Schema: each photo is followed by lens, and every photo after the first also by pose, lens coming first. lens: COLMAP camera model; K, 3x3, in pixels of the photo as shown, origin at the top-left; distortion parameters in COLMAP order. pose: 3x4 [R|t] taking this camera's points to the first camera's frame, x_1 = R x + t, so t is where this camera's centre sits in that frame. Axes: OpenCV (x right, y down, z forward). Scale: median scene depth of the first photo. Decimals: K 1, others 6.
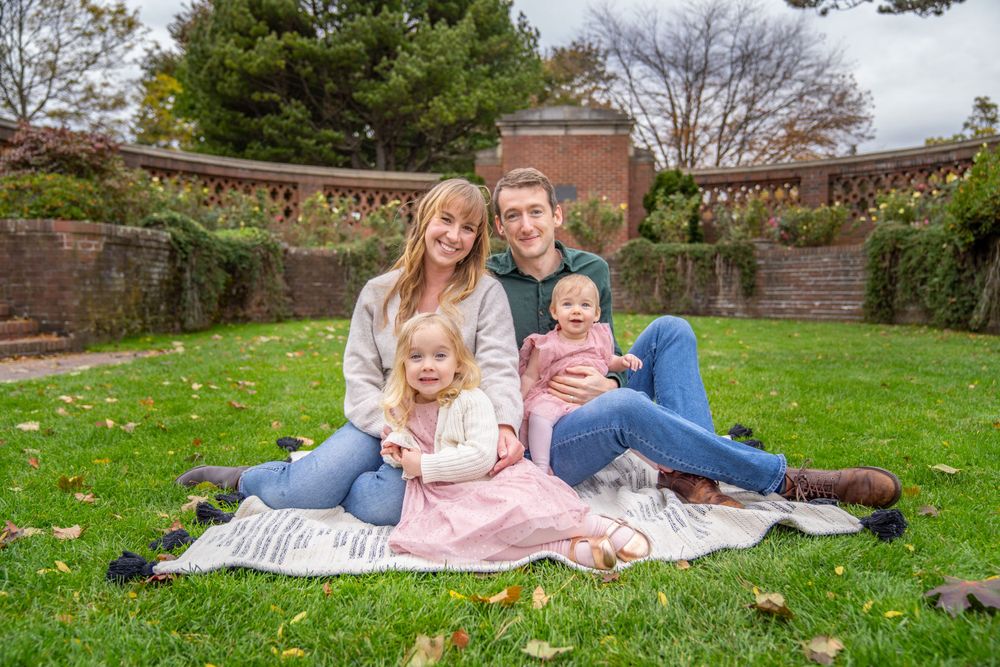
lens RADIAL K [[853.9, 0, 500.0], [0, 853.9, 333.5], [0, 0, 1]] dist [-0.060529, 0.002301]
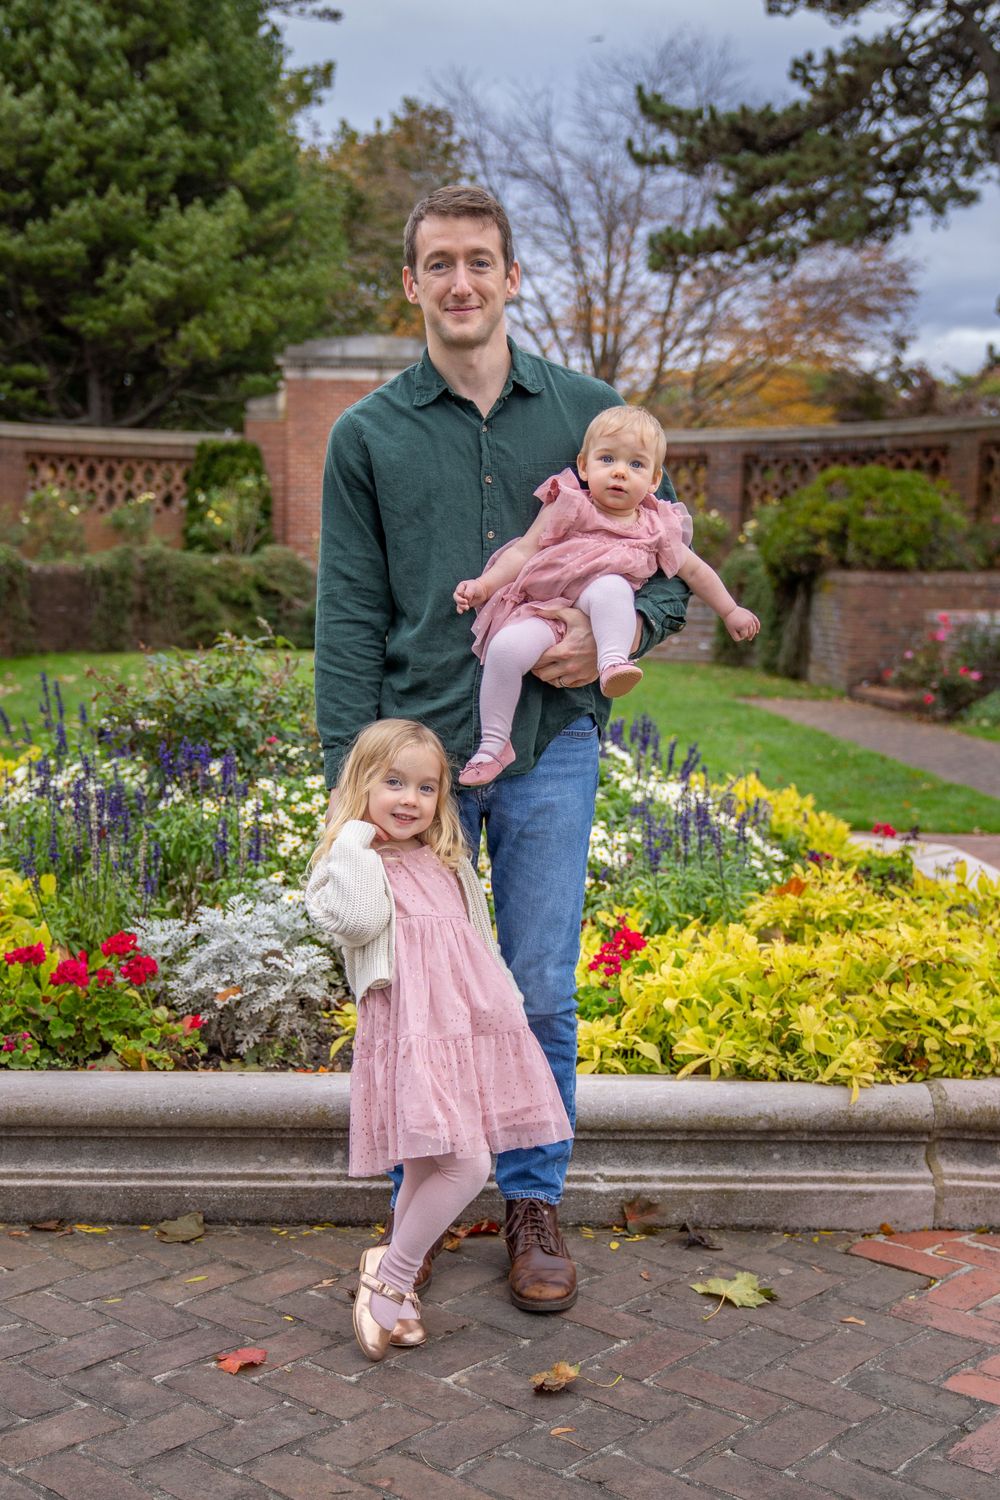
lens RADIAL K [[1862.2, 0, 500.0], [0, 1862.2, 750.0], [0, 0, 1]] dist [0.073077, 0.034739]
pose [[0.991285, 0.003410, 0.131692, -0.024459], [-0.009442, 0.998933, 0.045209, -0.006000], [-0.131398, -0.046059, 0.990259, -0.531951]]
